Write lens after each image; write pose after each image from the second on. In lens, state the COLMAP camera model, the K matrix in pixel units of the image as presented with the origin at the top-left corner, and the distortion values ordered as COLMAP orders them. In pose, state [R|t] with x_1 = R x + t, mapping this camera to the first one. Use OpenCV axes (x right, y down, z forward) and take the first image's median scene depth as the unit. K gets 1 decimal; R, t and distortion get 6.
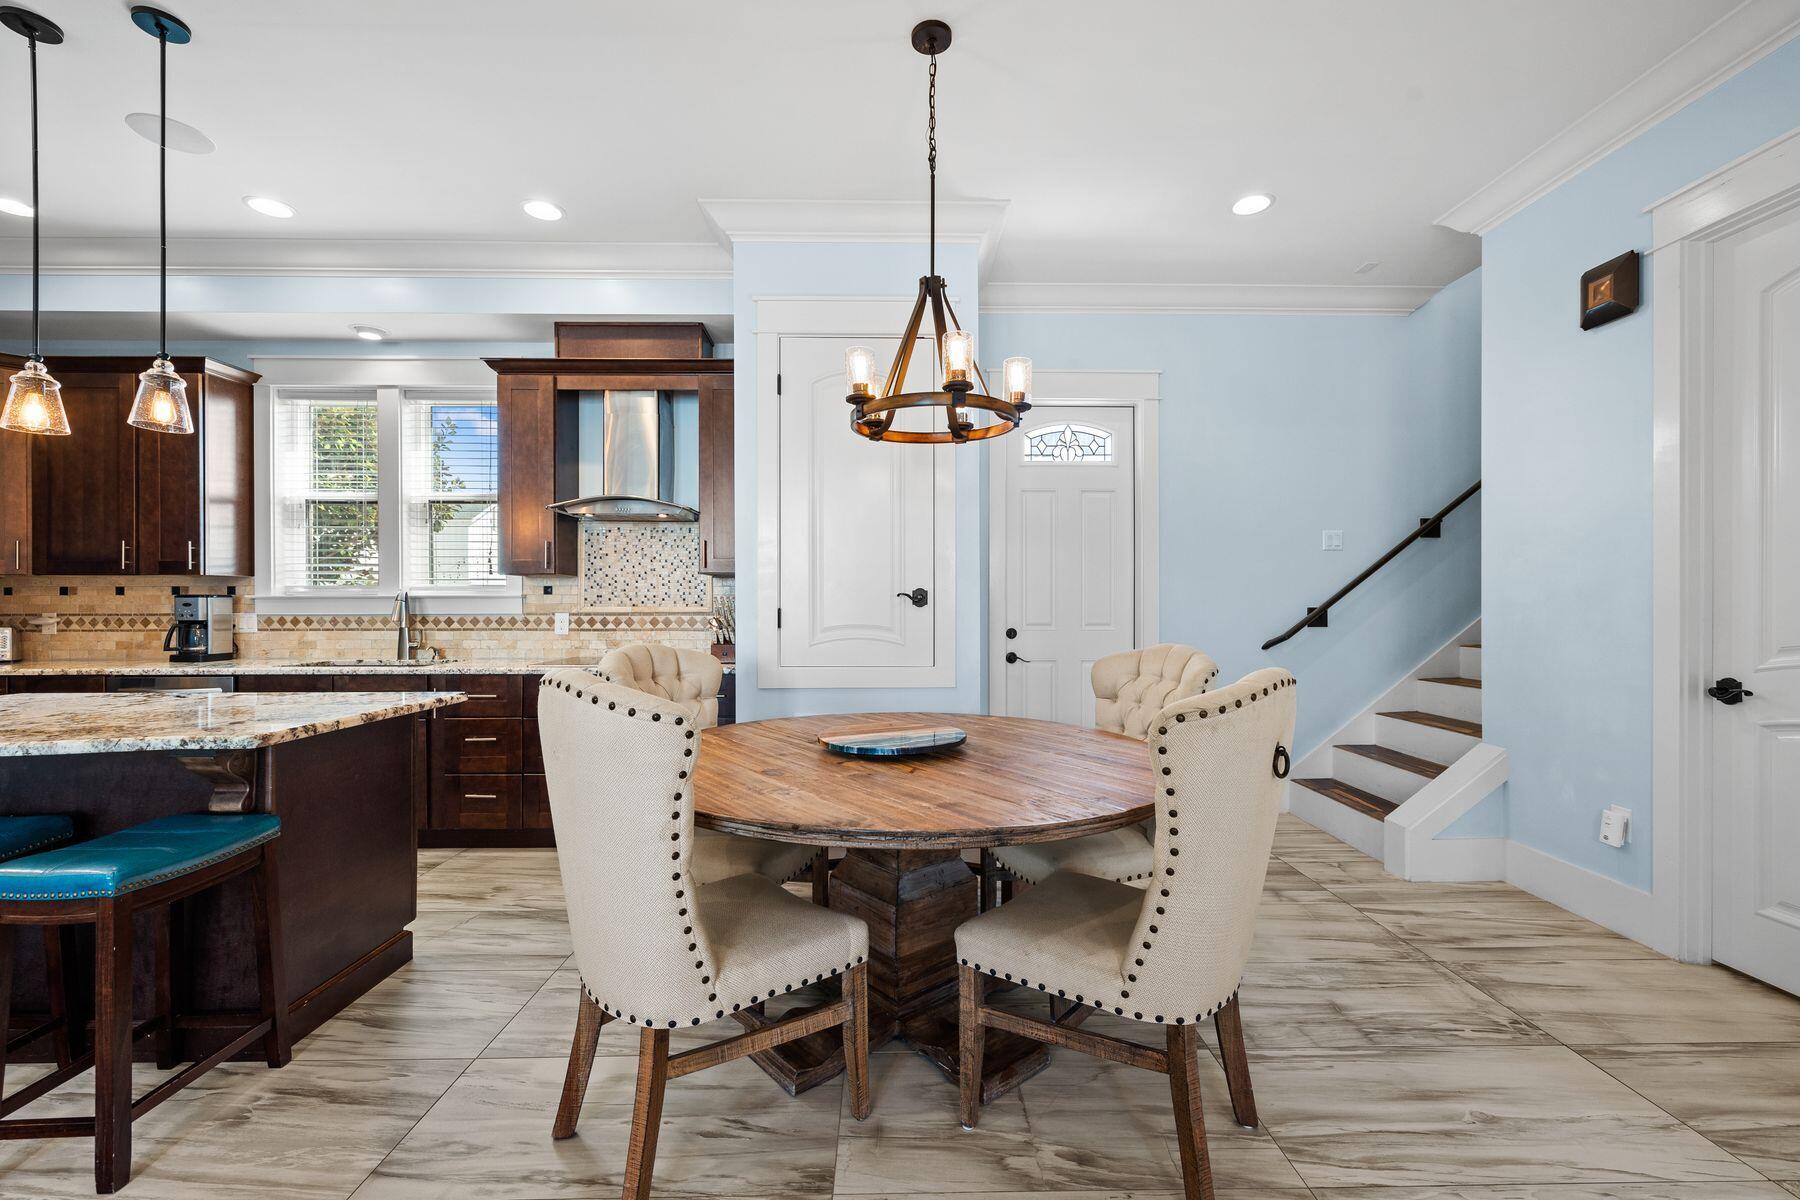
lens RADIAL K [[757.6, 0, 900.5], [0, 757.6, 601.6], [0, 0, 1]] dist [0.002211, -0.000080]
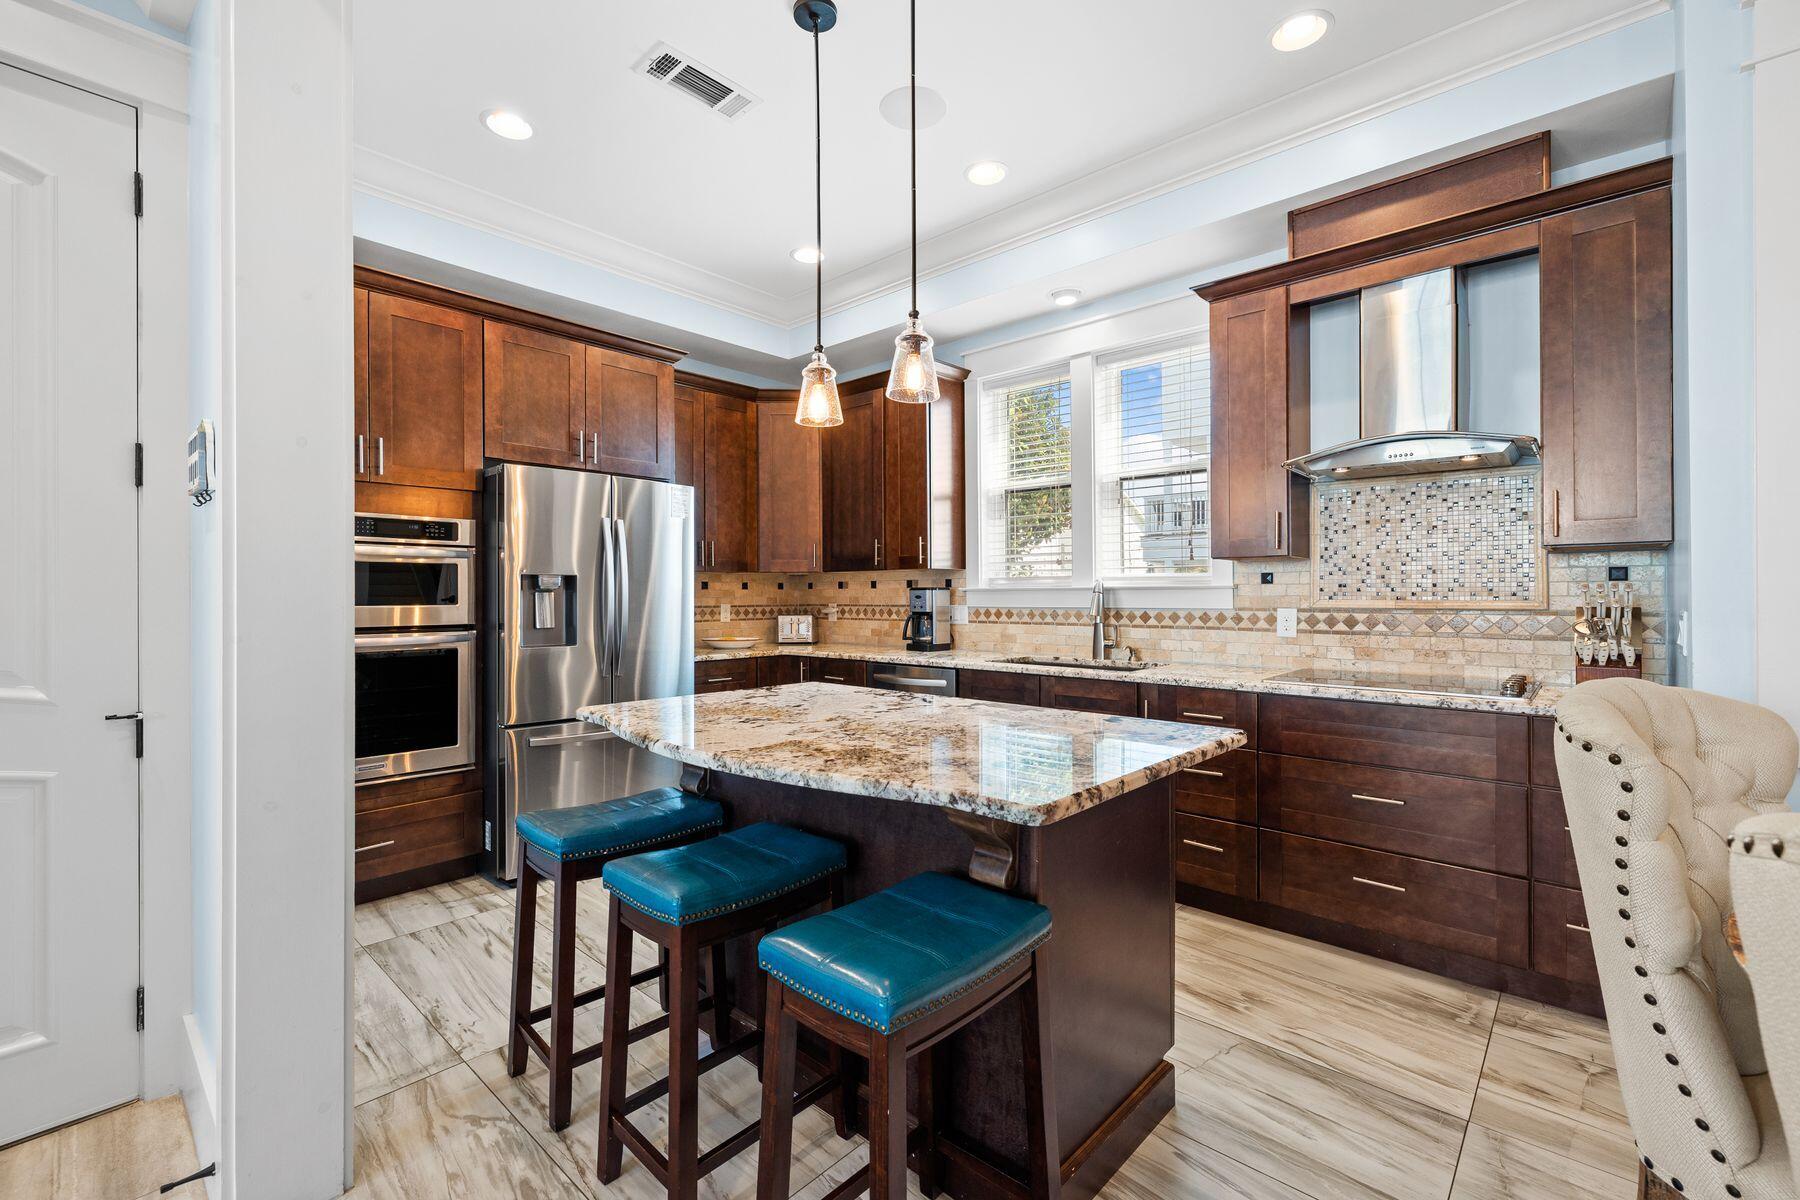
lens RADIAL K [[775.6, 0, 899.0], [0, 775.6, 591.9], [0, 0, 1]] dist [0.001079, -0.000080]
pose [[0.724728, -0.003524, -0.689026, -0.202424], [0.003218, 0.999993, -0.001731, -0.001161], [0.689028, -0.000963, 0.724734, 0.186368]]
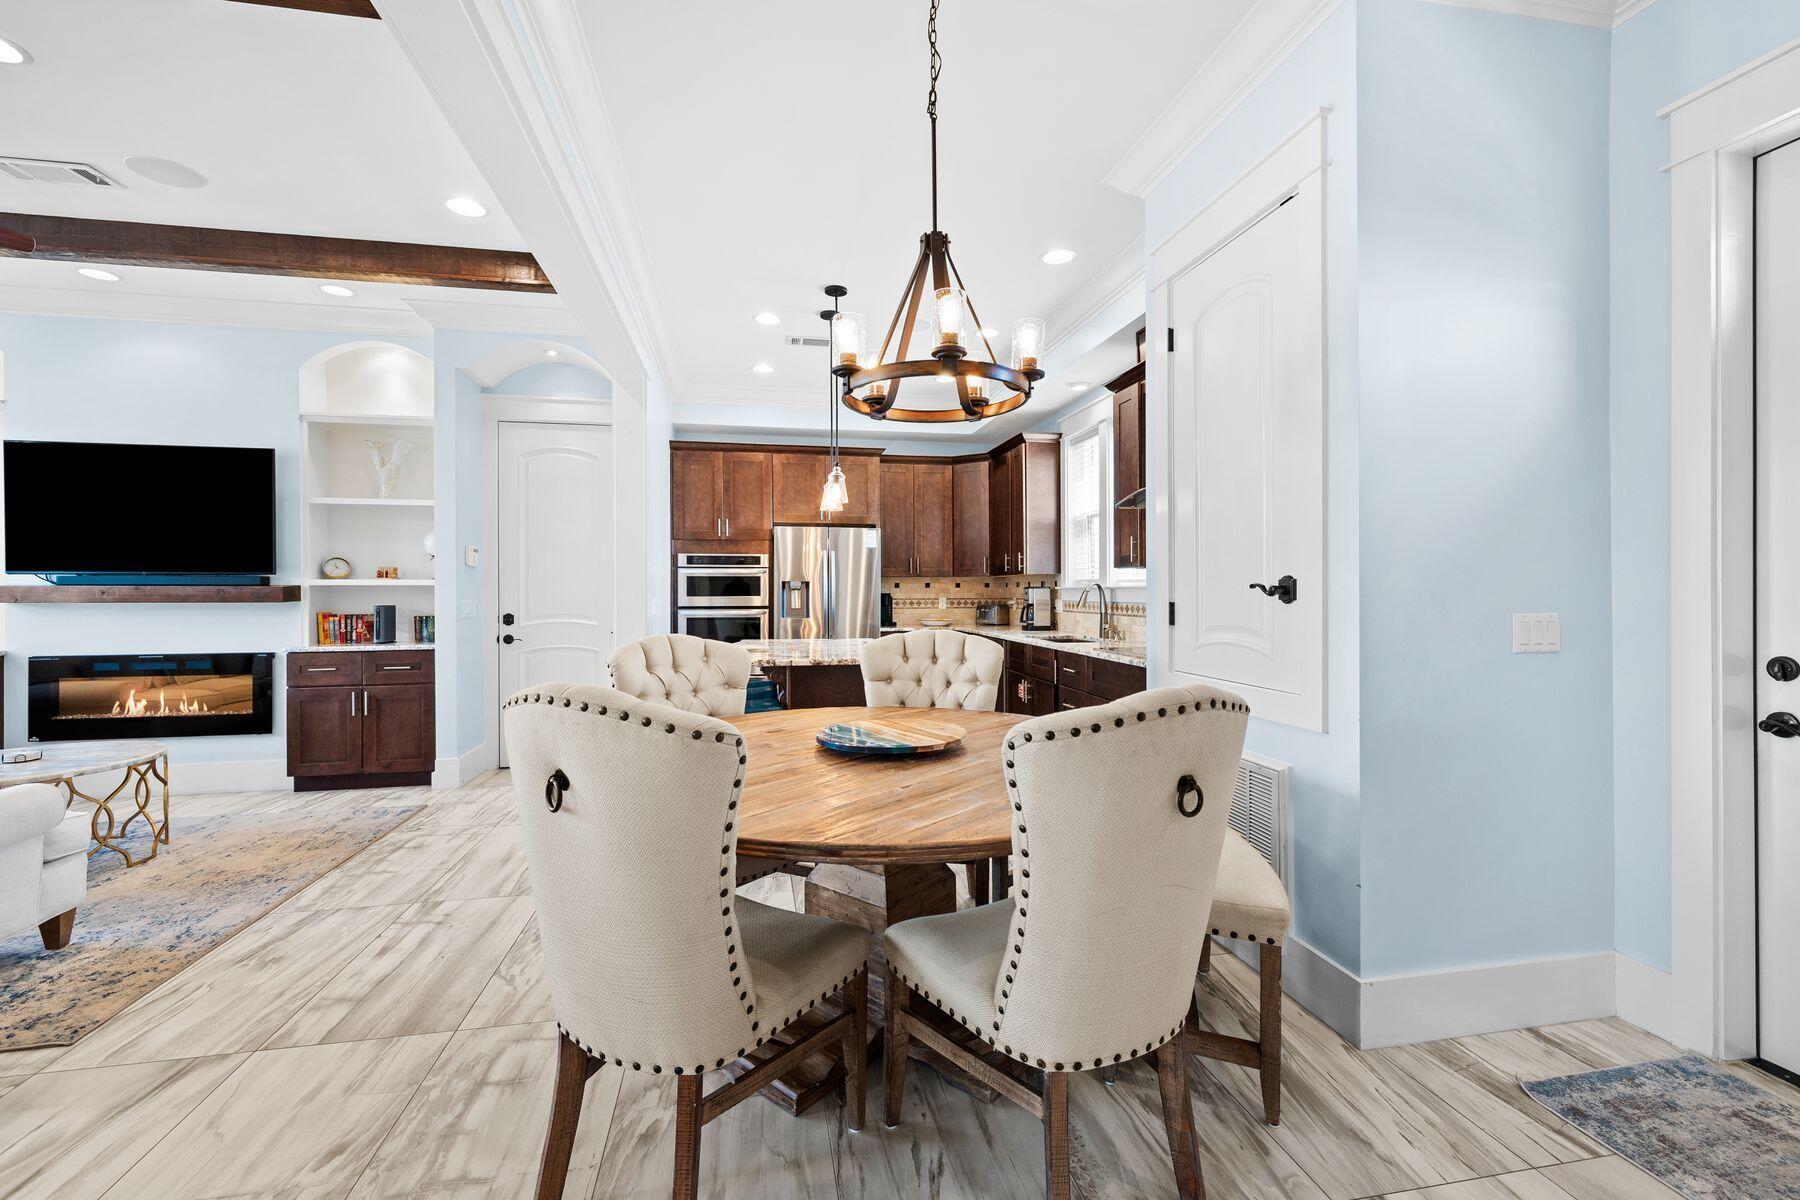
lens RADIAL K [[760.1, 0, 898.0], [0, 760.1, 591.3], [0, 0, 1]] dist [0.000767, -0.000416]
pose [[0.173885, 0.002996, -0.984761, 0.526256], [0.002202, 0.999992, 0.003432, -0.005694], [0.984764, -0.002765, 0.173877, 0.452967]]
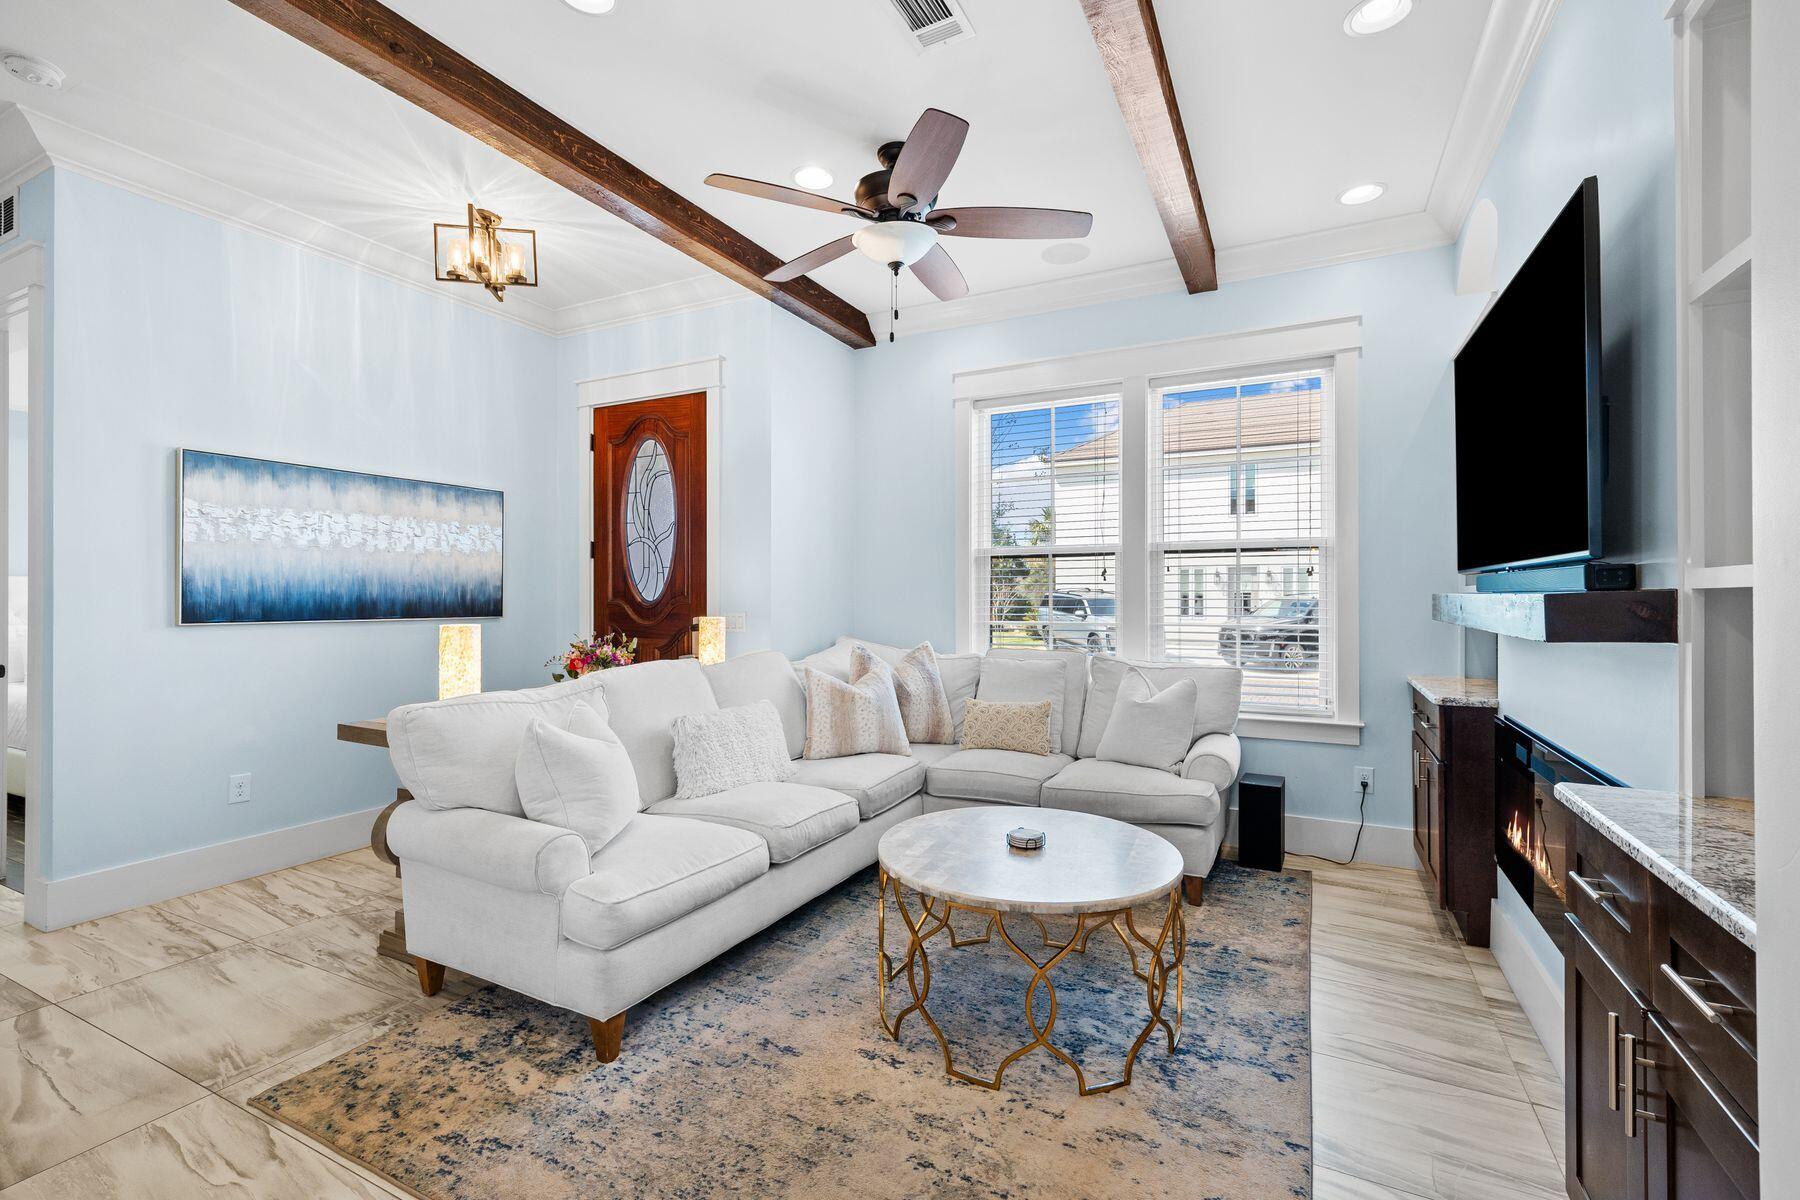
lens RADIAL K [[790.5, 0, 904.8], [0, 790.5, 596.6], [0, 0, 1]] dist [0.005089, 0.000186]
pose [[-0.882036, 0.000708, 0.471182, -0.634704], [-0.000764, 0.999995, -0.002934, -0.007971], [-0.471181, -0.002947, -0.882031, 0.237288]]
